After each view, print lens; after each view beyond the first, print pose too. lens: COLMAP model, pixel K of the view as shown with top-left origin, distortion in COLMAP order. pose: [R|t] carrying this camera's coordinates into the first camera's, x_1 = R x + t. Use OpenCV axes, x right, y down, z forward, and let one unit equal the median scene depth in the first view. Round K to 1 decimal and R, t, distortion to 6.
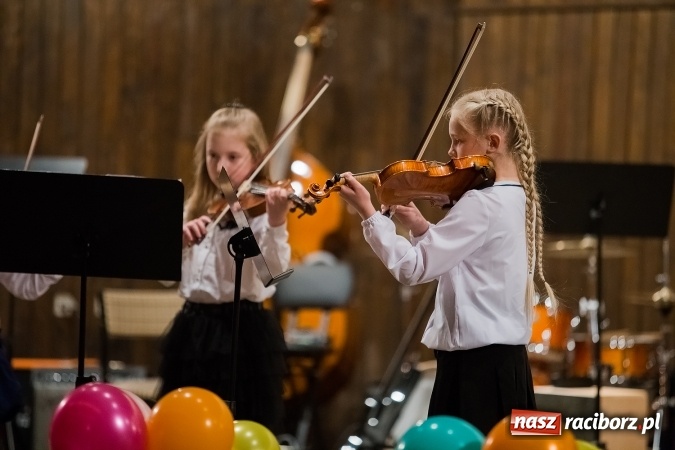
lens RADIAL K [[2534.6, 0, 335.8], [0, 2534.6, 226.2], [0, 0, 1]] dist [0.210014, 0.000000]
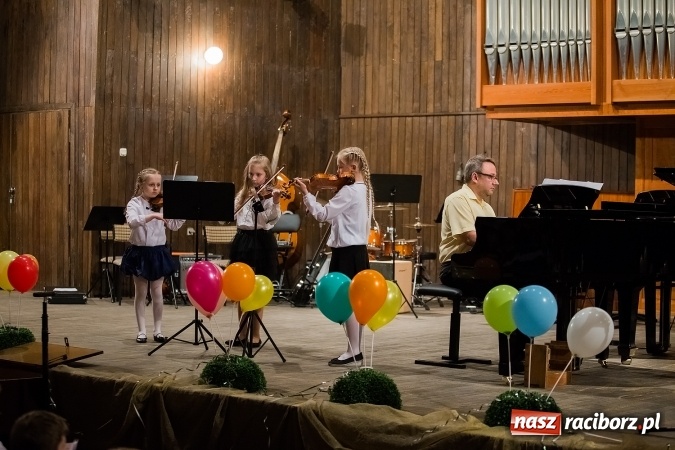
lens RADIAL K [[1772.1, 0, 339.5], [0, 1772.1, 226.9], [0, 0, 1]] dist [-0.280390, 0.000000]
pose [[0.997545, -0.014367, 0.068544, -0.078385], [0.011835, 0.999238, 0.037203, -0.039708], [-0.069026, -0.036301, 0.996954, -0.825932]]
